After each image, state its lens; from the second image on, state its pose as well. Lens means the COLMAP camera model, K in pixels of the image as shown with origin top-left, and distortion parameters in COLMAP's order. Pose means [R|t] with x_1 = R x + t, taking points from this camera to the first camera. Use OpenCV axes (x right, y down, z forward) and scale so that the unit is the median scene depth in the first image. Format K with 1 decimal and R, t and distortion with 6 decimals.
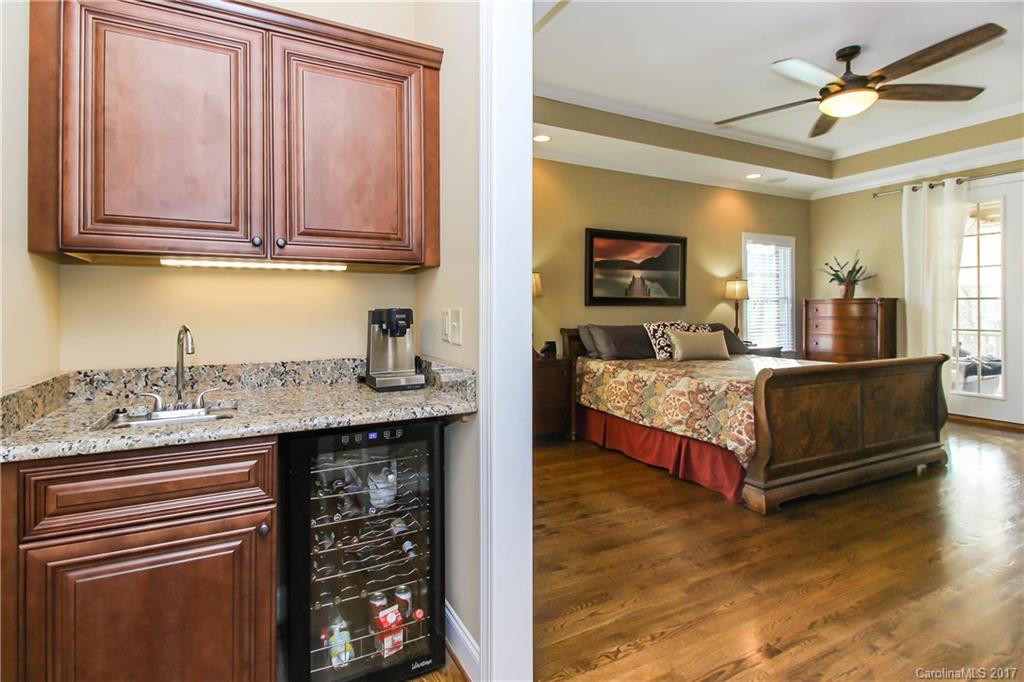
lens RADIAL K [[488.4, 0, 510.3], [0, 488.4, 316.5], [0, 0, 1]] dist [0.001331, -0.010413]
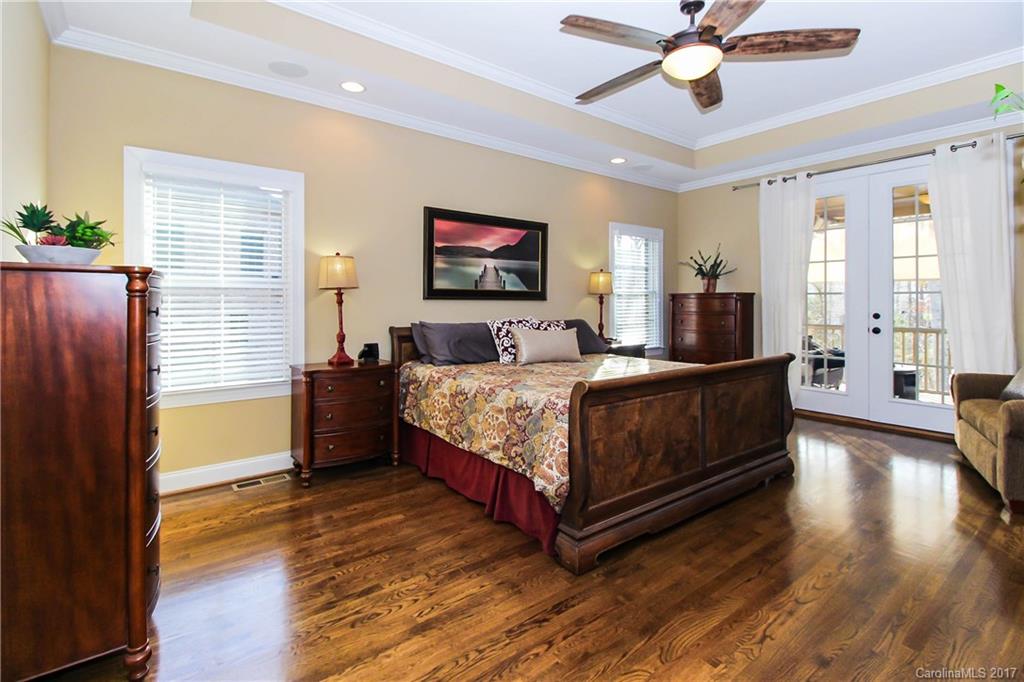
lens RADIAL K [[504.7, 0, 517.6], [0, 504.7, 316.9], [0, 0, 1]] dist [0.000133, -0.000103]
pose [[0.976313, -0.004043, 0.216325, 0.150084], [0.001678, 0.999937, 0.011113, -0.001768], [-0.216356, -0.010487, 0.976258, 0.147870]]
